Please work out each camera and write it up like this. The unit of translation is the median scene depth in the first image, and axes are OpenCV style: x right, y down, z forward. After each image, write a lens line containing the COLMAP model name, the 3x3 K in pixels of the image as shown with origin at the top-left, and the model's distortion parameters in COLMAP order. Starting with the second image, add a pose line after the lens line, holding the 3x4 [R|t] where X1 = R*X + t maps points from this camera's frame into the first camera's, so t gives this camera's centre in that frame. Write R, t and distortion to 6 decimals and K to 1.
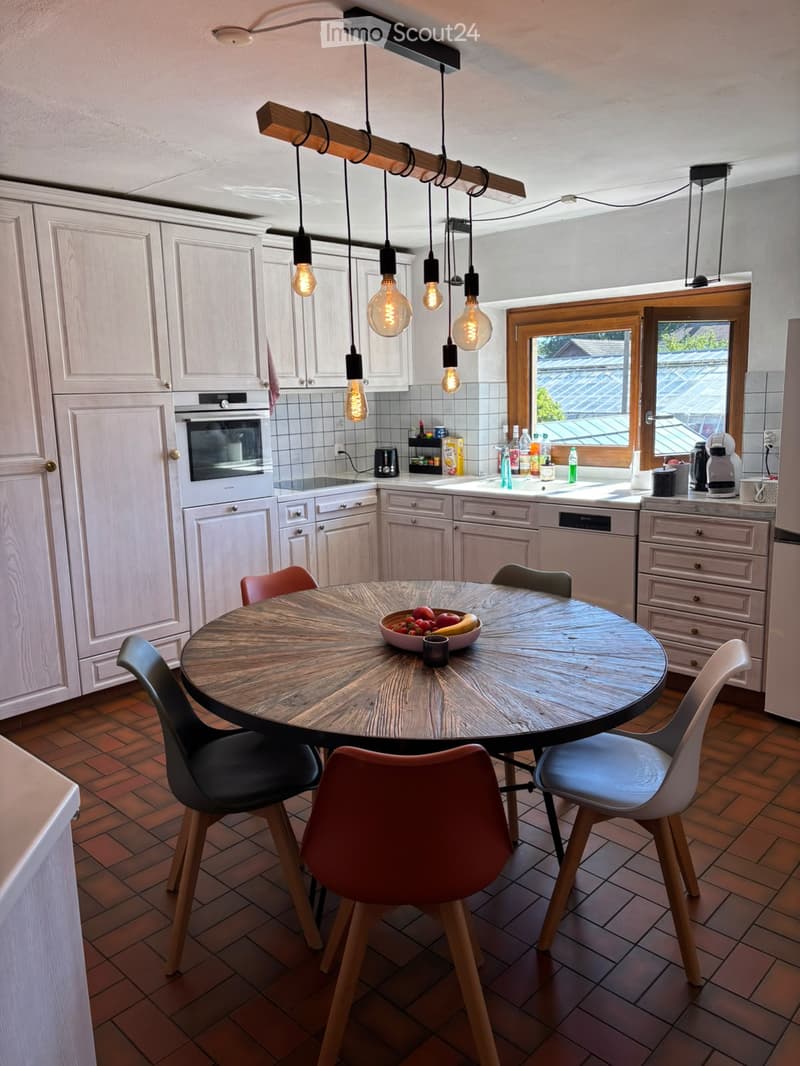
lens RADIAL K [[820.7, 0, 401.3], [0, 820.7, 530.8], [0, 0, 1]] dist [0.051317, -0.053819]
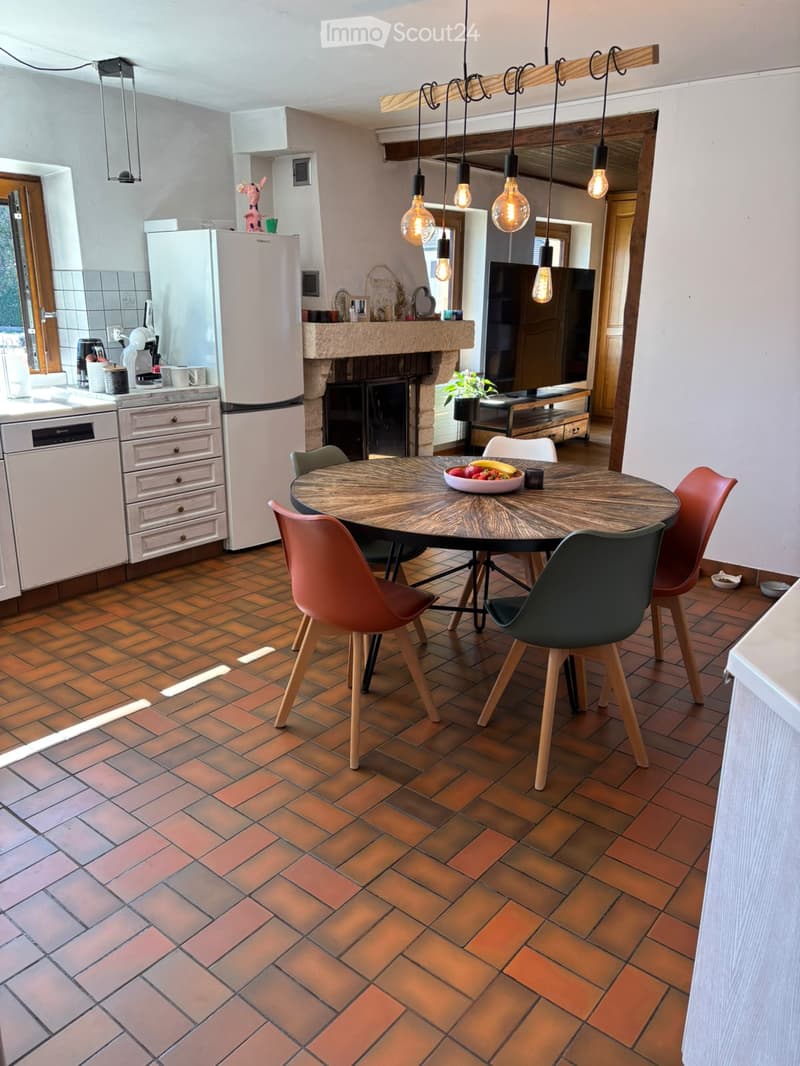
lens RADIAL K [[820.7, 0, 400.6], [0, 820.7, 536.7], [0, 0, 1]] dist [0.051317, -0.053819]
pose [[-0.079745, -0.262432, 0.961650, -0.793251], [0.159930, 0.948856, 0.272203, -0.104664], [-0.983902, 0.175504, -0.033696, 0.796440]]
